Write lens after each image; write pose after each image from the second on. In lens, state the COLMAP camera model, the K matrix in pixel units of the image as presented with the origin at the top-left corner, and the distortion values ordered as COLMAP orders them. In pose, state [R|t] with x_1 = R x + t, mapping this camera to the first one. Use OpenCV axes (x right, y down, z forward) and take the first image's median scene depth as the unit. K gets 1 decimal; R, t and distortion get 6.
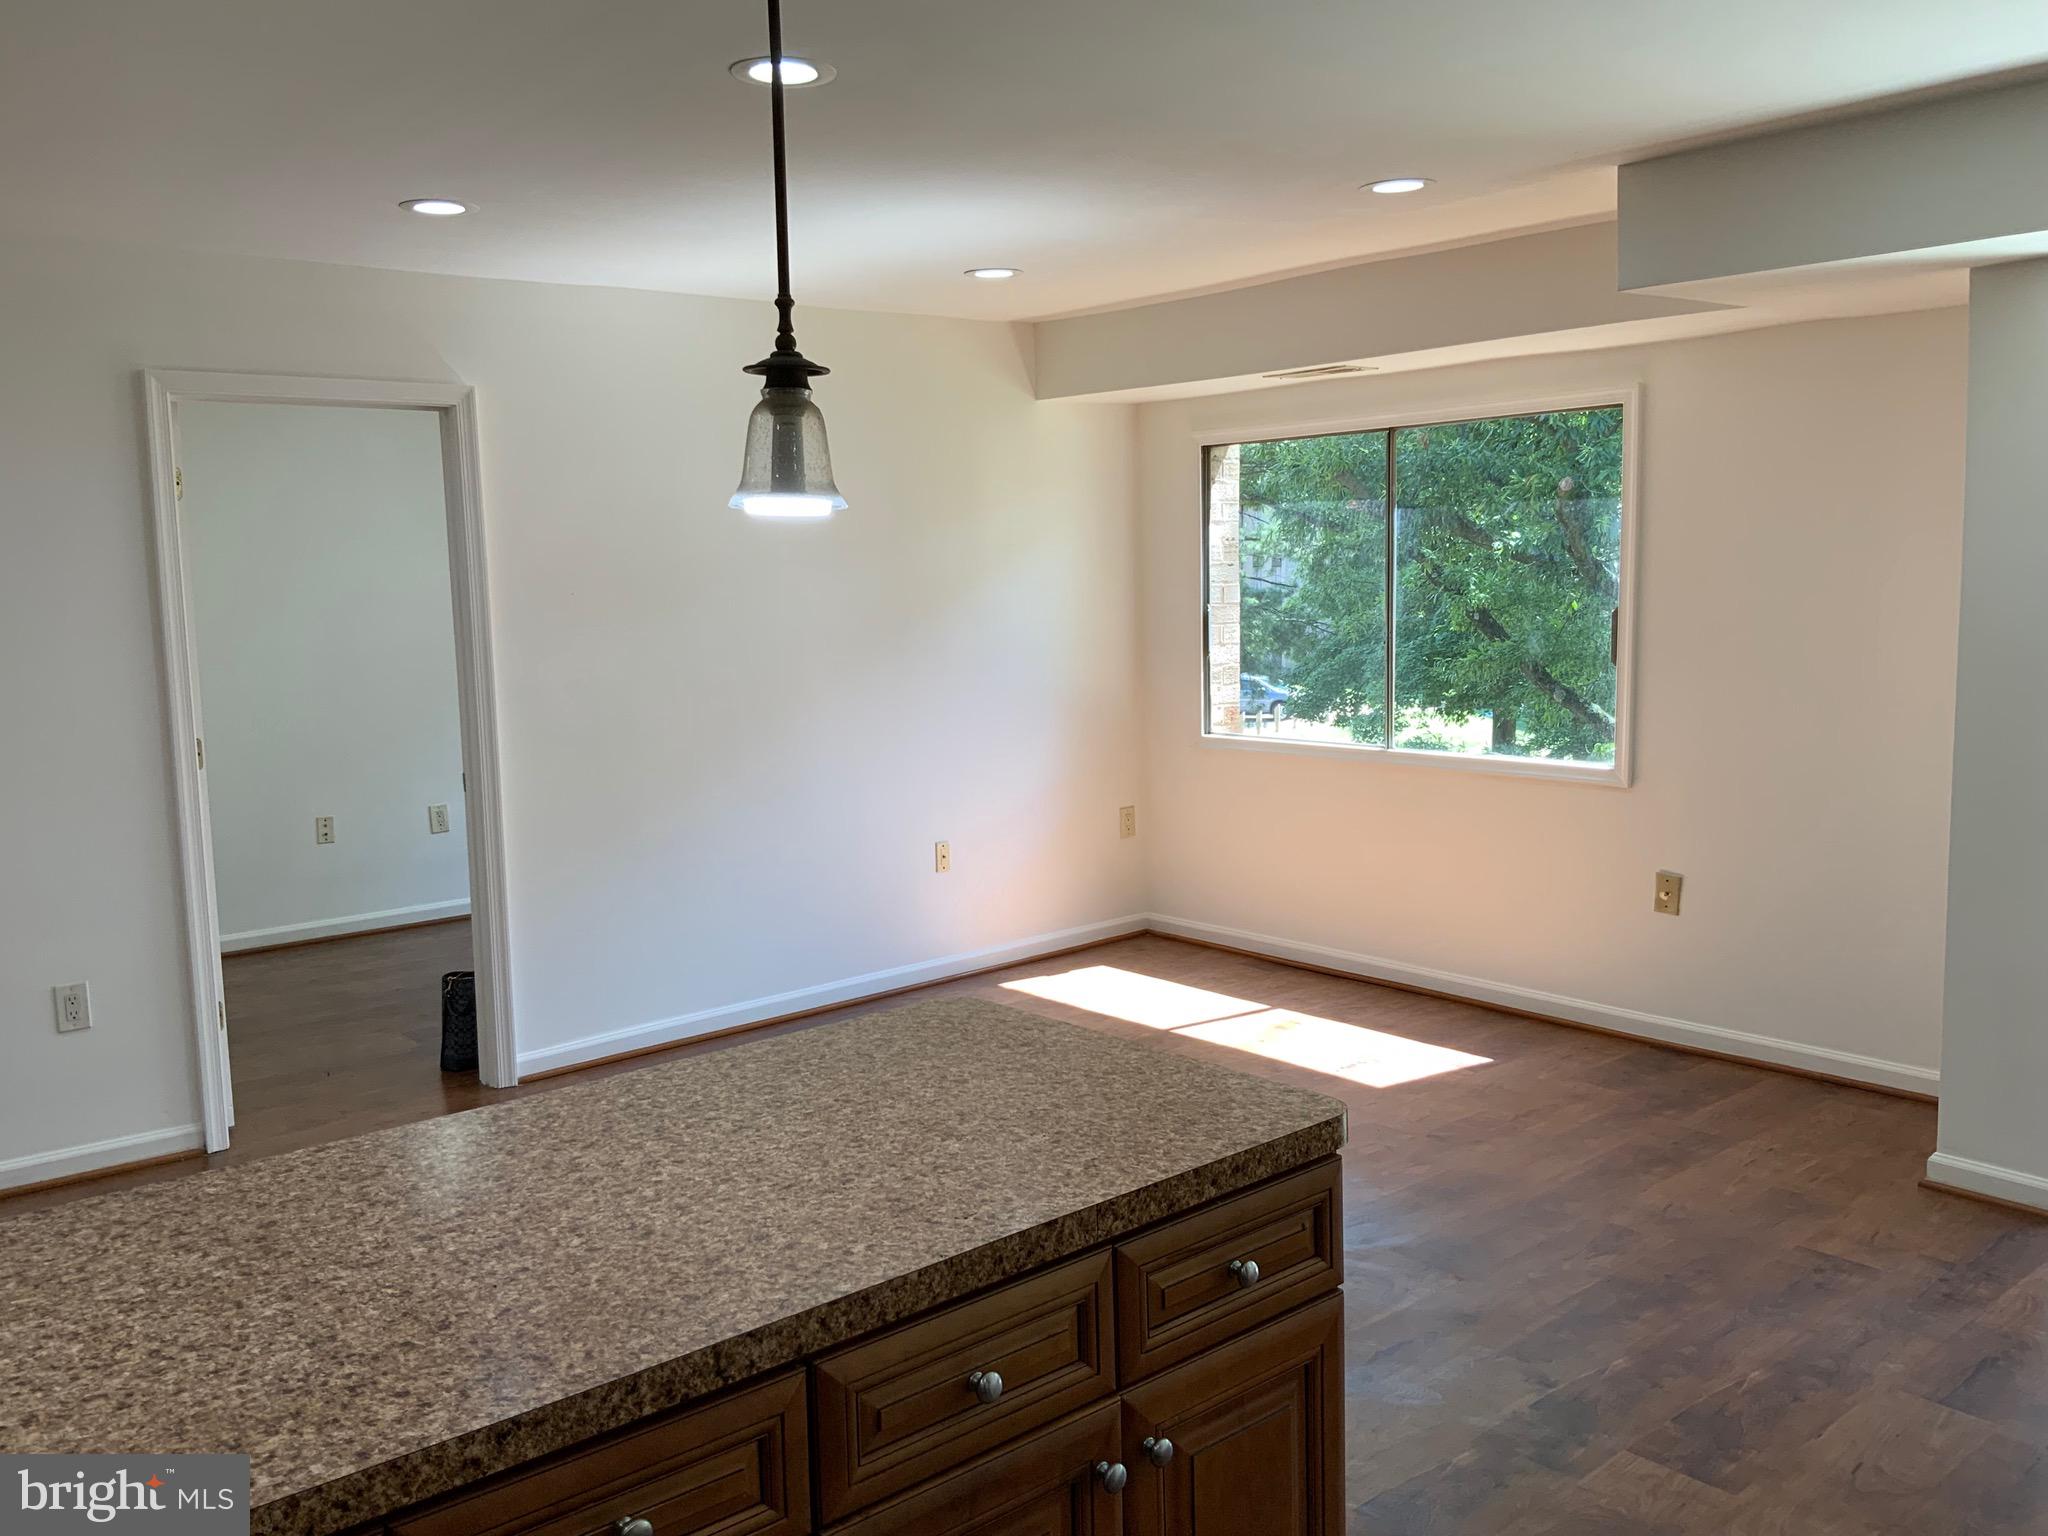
lens RADIAL K [[1748.2, 0, 1020.3], [0, 1748.2, 767.2], [0, 0, 1]] dist [0.084342, -0.152647]
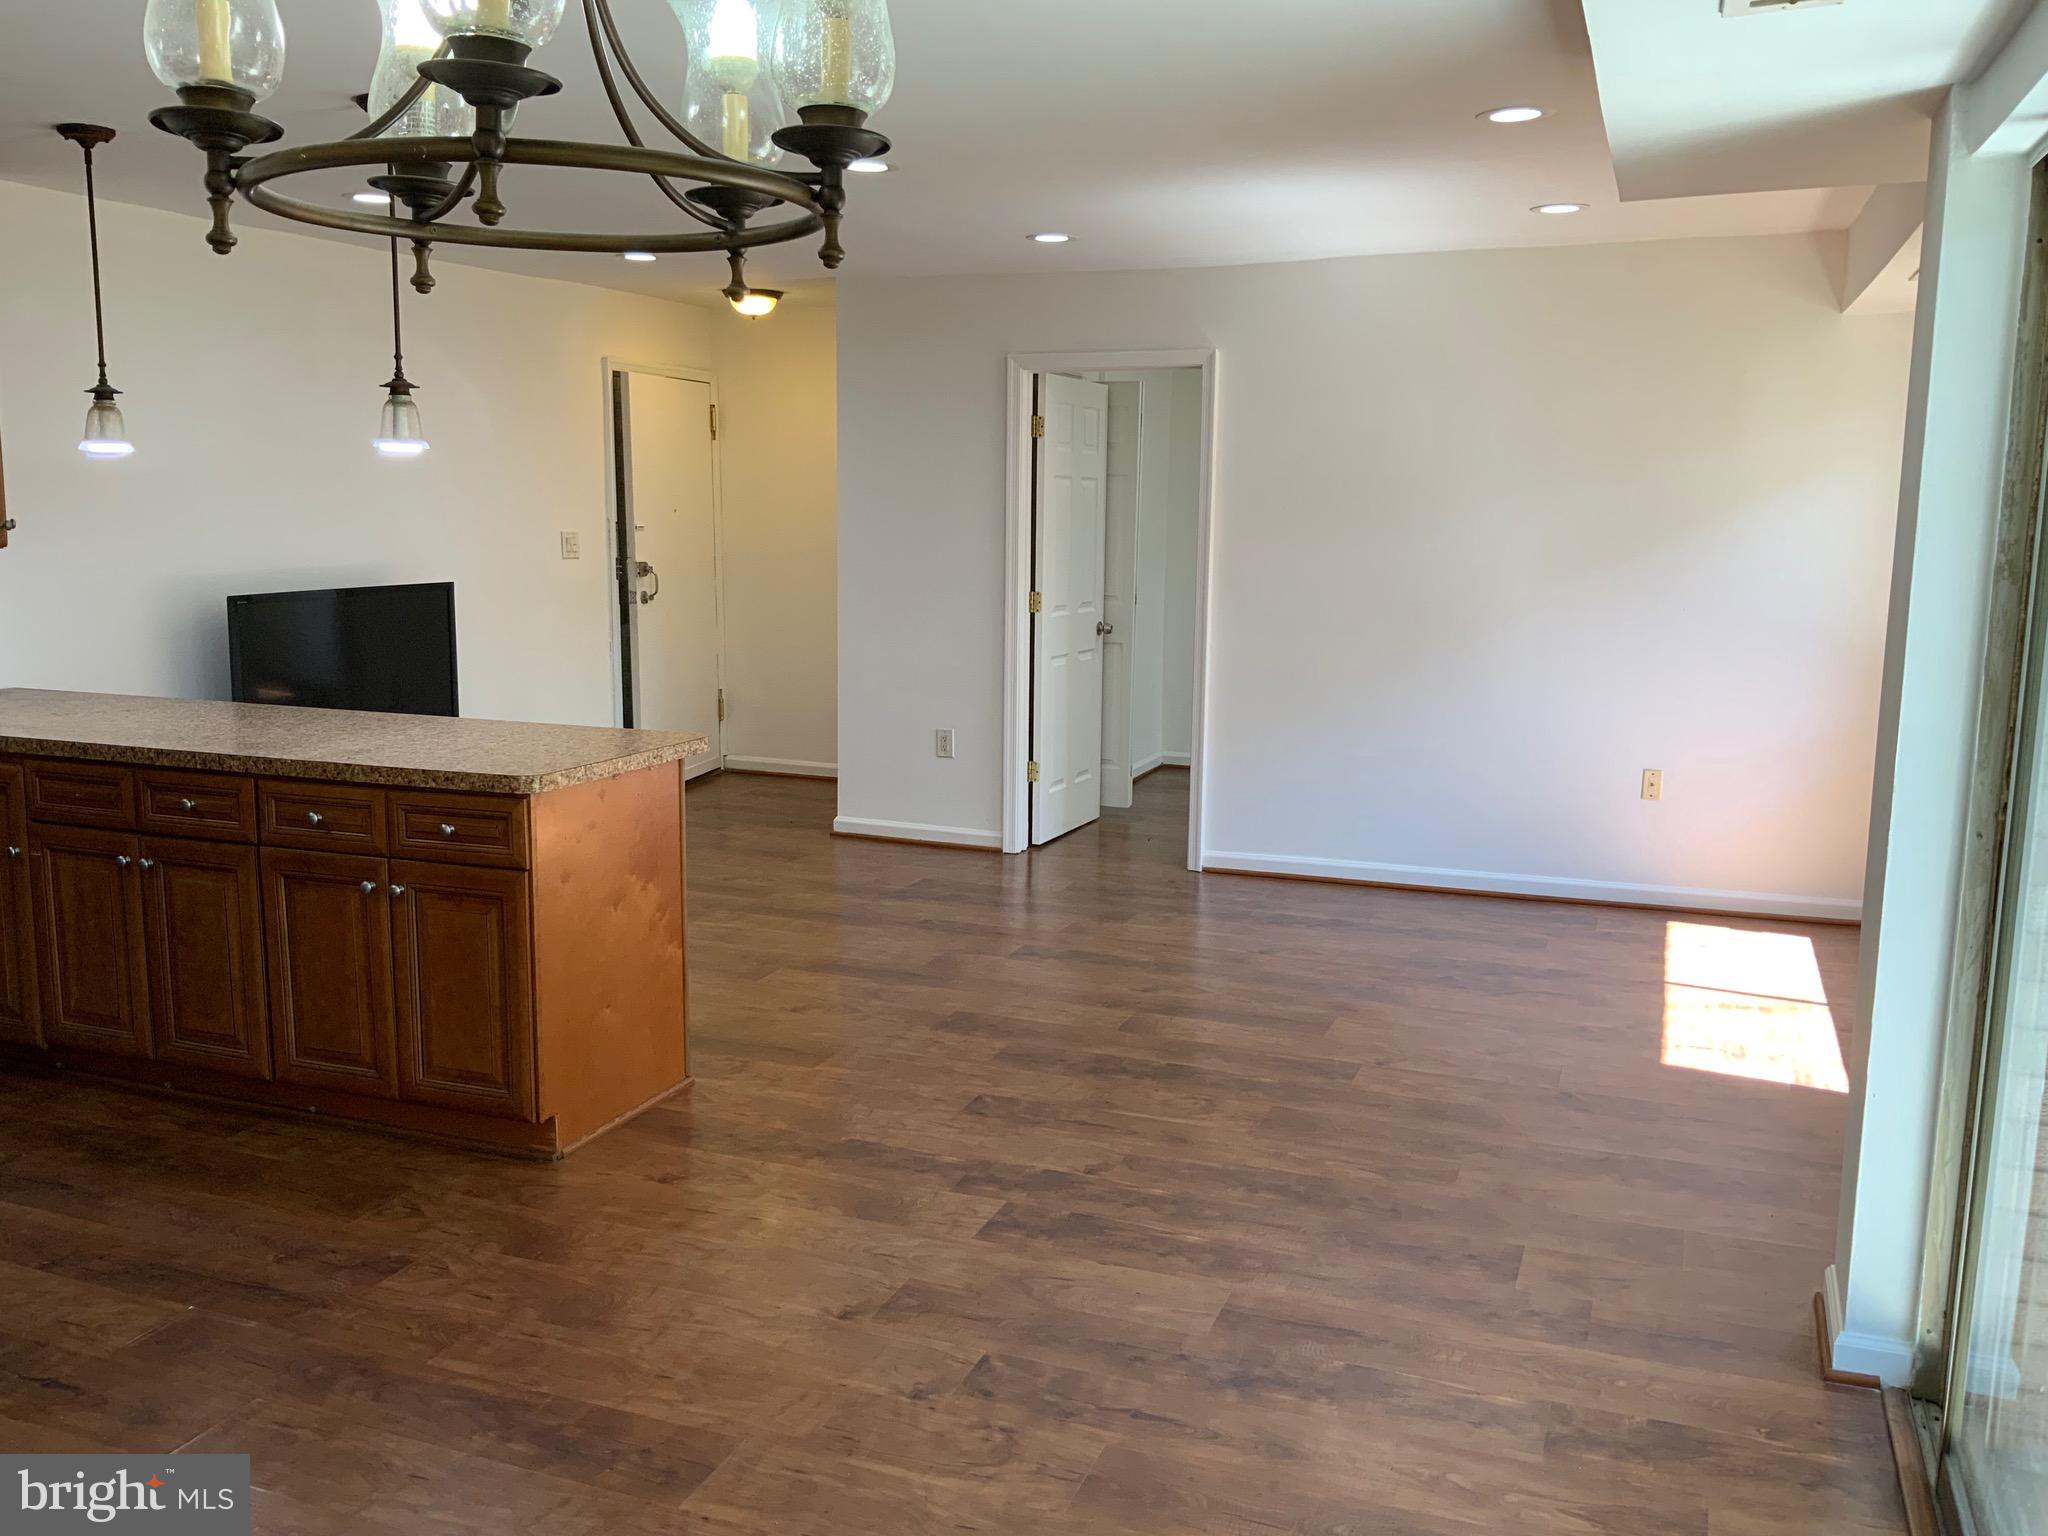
lens RADIAL K [[1748.2, 0, 1005.6], [0, 1748.2, 778.3], [0, 0, 1]] dist [0.084342, -0.152647]
pose [[0.442574, 0.166570, -0.881126, 1.028382], [-0.124999, 0.984463, 0.123320, -0.047740], [0.887977, 0.055562, 0.456519, 0.303734]]
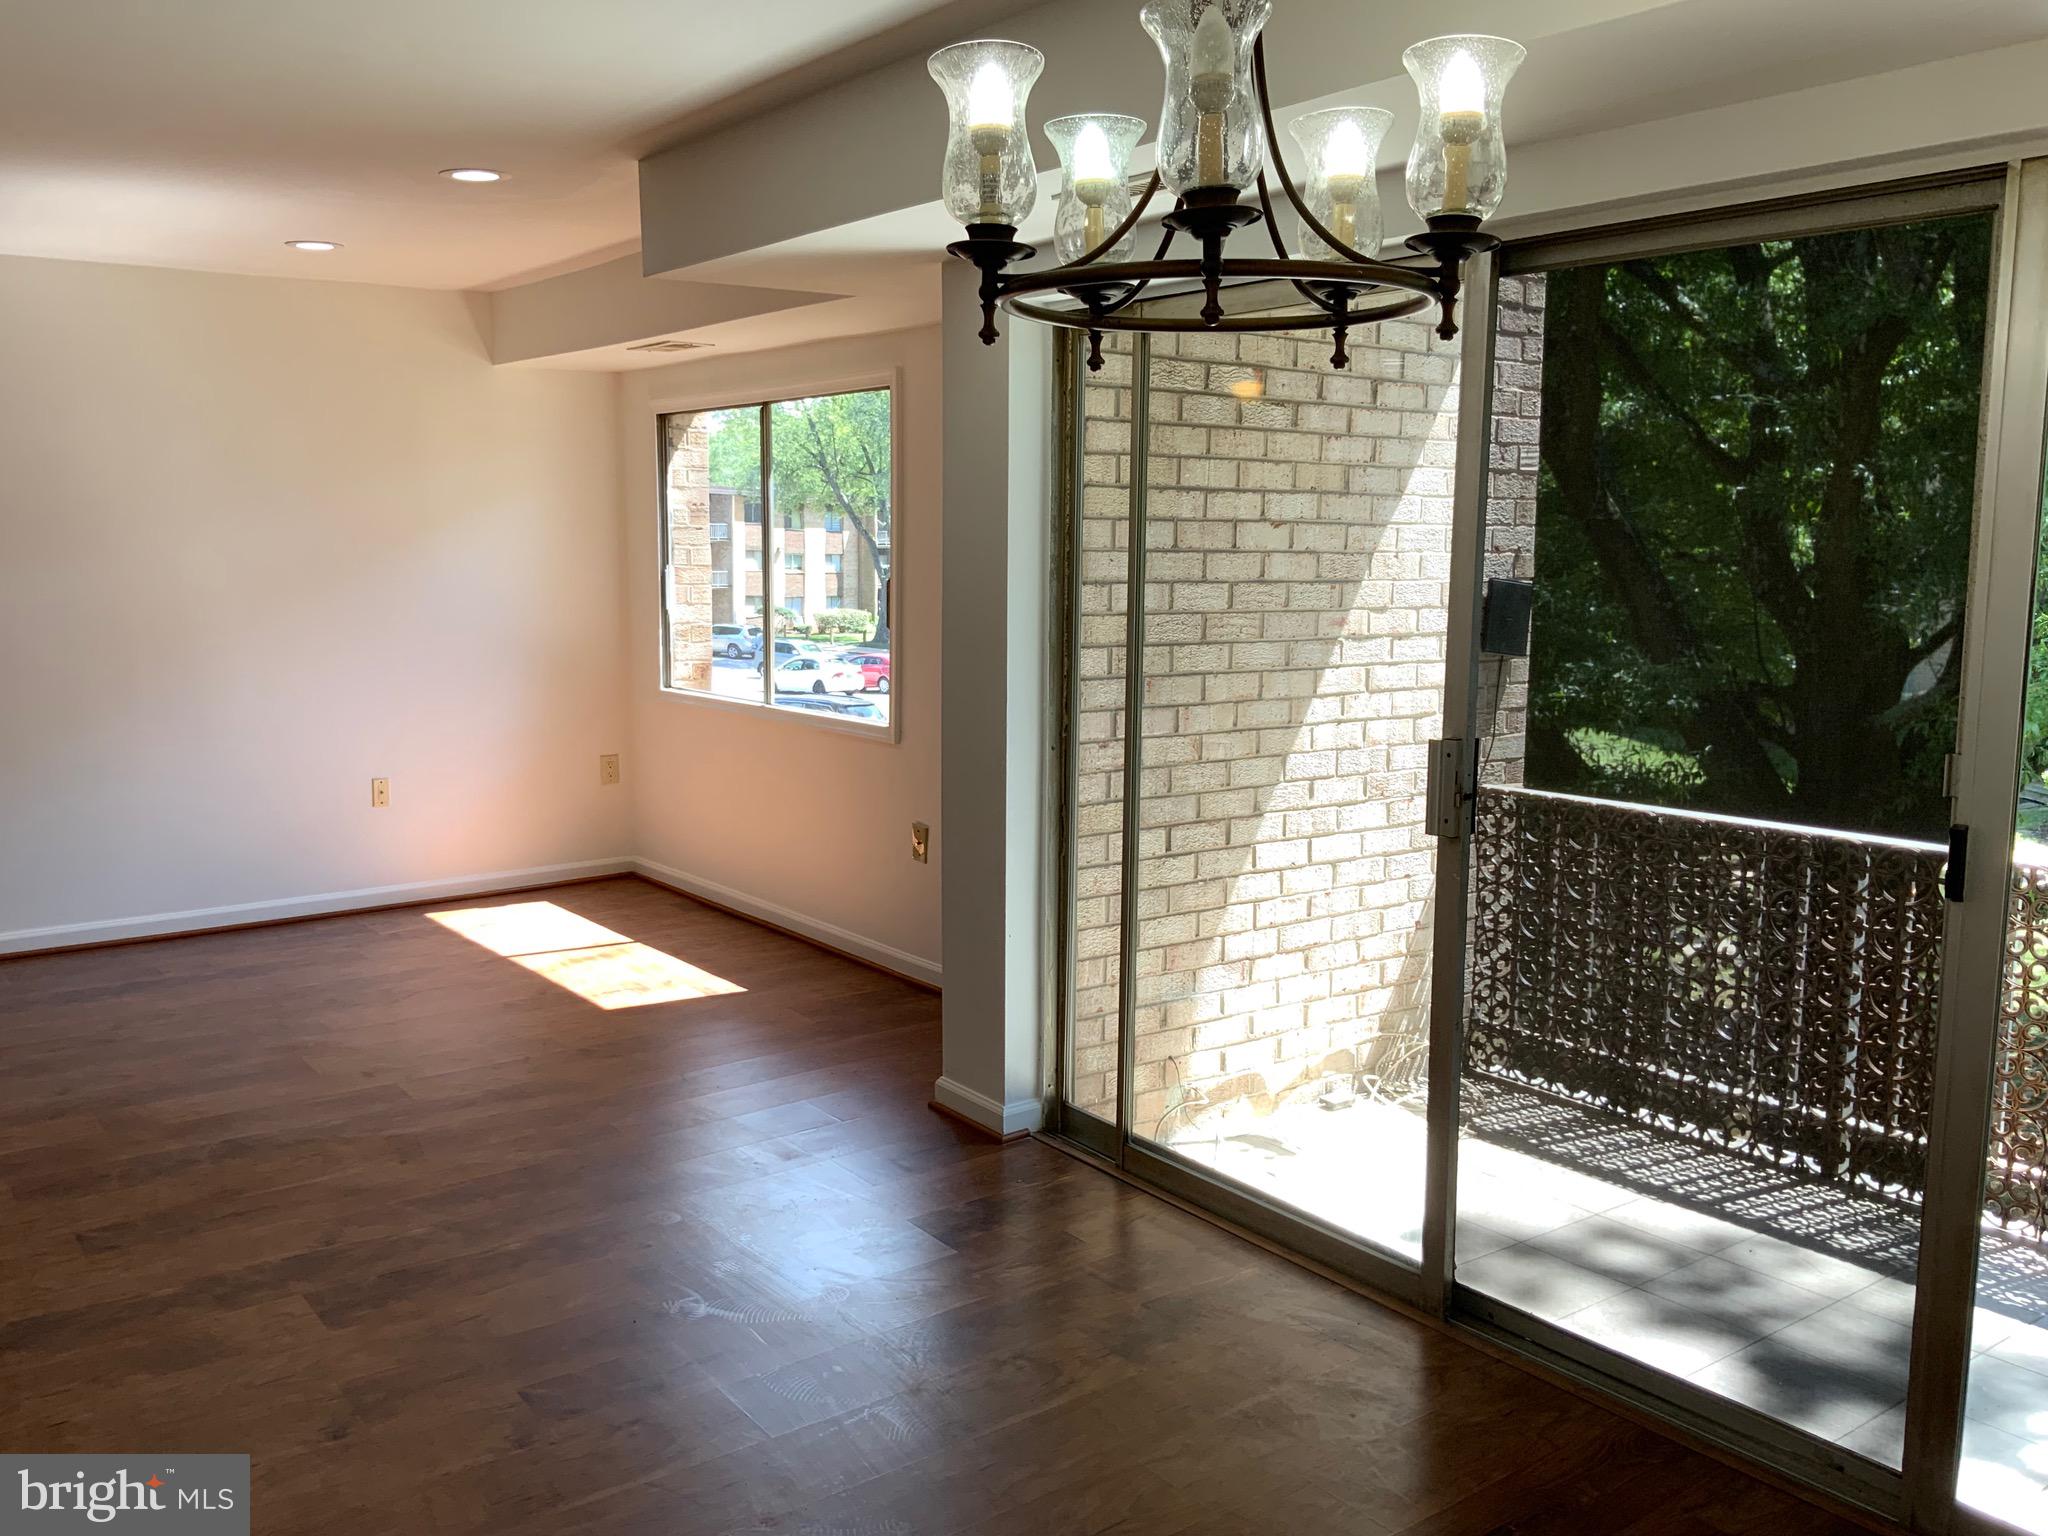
lens RADIAL K [[1748.2, 0, 1014.0], [0, 1748.2, 802.1], [0, 0, 1]] dist [0.084342, -0.152647]
pose [[0.995641, 0.032174, -0.087542, 0.659649], [-0.029066, 0.998909, 0.036544, 0.008120], [0.088623, -0.033840, 0.995490, -0.068356]]
